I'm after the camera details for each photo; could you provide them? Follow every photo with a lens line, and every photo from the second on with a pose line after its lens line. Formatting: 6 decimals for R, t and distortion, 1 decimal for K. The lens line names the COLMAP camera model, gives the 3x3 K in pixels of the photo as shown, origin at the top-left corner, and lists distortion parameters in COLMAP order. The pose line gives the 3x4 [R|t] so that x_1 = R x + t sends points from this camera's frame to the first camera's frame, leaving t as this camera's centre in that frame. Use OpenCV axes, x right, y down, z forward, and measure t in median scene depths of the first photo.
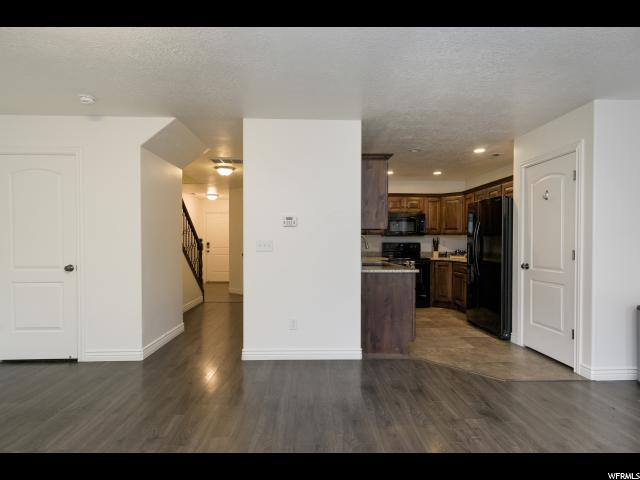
lens RADIAL K [[344.3, 0, 317.8], [0, 344.3, 241.3], [0, 0, 1]] dist [0.002146, 0.001887]
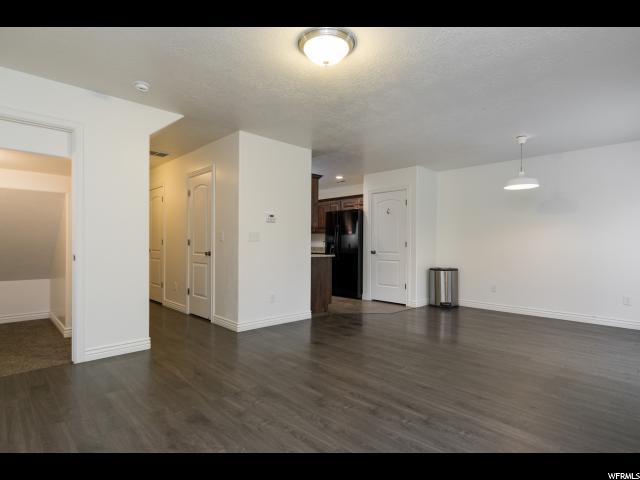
lens RADIAL K [[344.3, 0, 317.8], [0, 344.3, 241.3], [0, 0, 1]] dist [0.002146, 0.001887]
pose [[0.743871, 0.008028, 0.668275, -0.763561], [-0.006761, 0.999967, -0.004487, 0.030755], [-0.668289, -0.001180, 0.743901, -0.069637]]
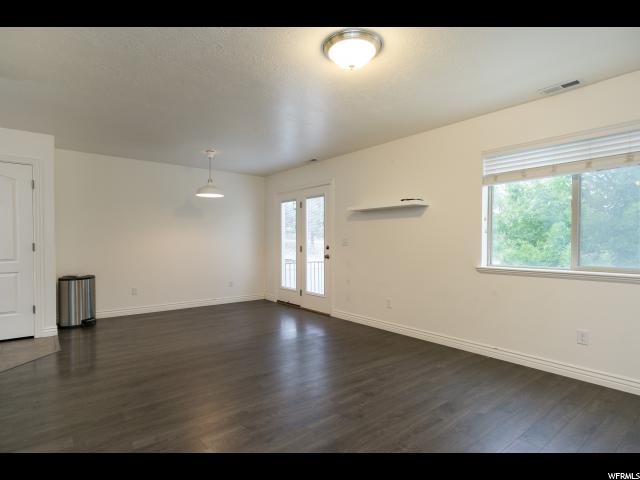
lens RADIAL K [[344.3, 0, 317.8], [0, 344.3, 241.3], [0, 0, 1]] dist [0.002146, 0.001887]
pose [[-0.596341, -0.002619, 0.802727, -0.789705], [-0.004367, 0.999990, 0.000018, 0.011774], [-0.802719, -0.003495, -0.596347, 0.806666]]
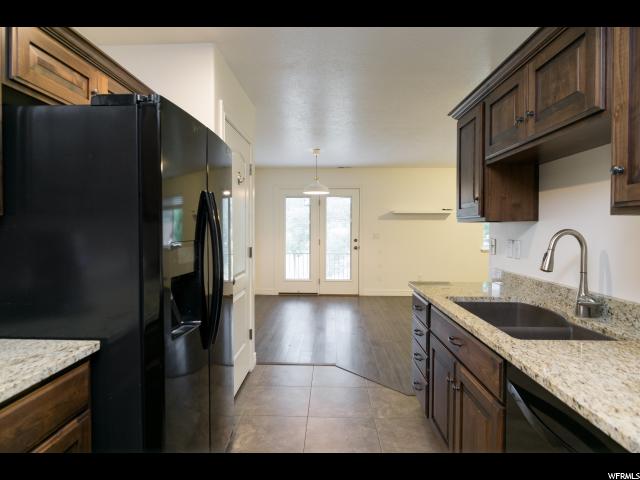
lens RADIAL K [[344.3, 0, 317.8], [0, 344.3, 241.3], [0, 0, 1]] dist [0.002146, 0.001887]
pose [[-0.997467, -0.007110, 0.070779, 0.426954], [-0.004302, 0.999201, 0.039741, -0.027253], [-0.071005, 0.039336, -0.996700, 1.695850]]
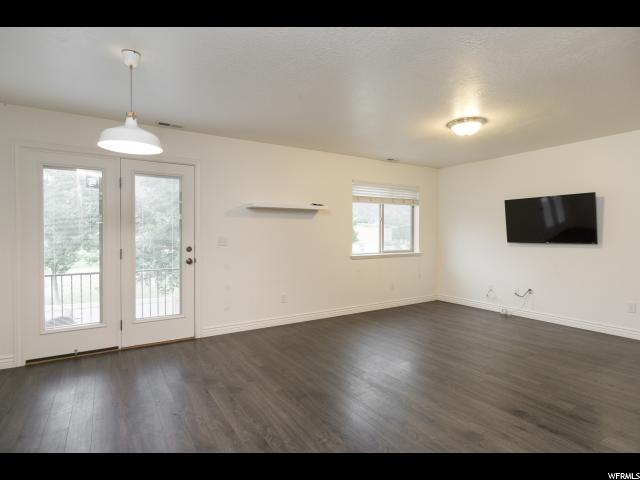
lens RADIAL K [[344.3, 0, 317.8], [0, 344.3, 241.3], [0, 0, 1]] dist [0.002146, 0.001887]
pose [[-0.871583, 0.007998, -0.490183, 0.537575], [-0.000146, 0.999863, 0.016573, -0.005019], [0.490248, 0.014516, -0.871462, 1.058071]]
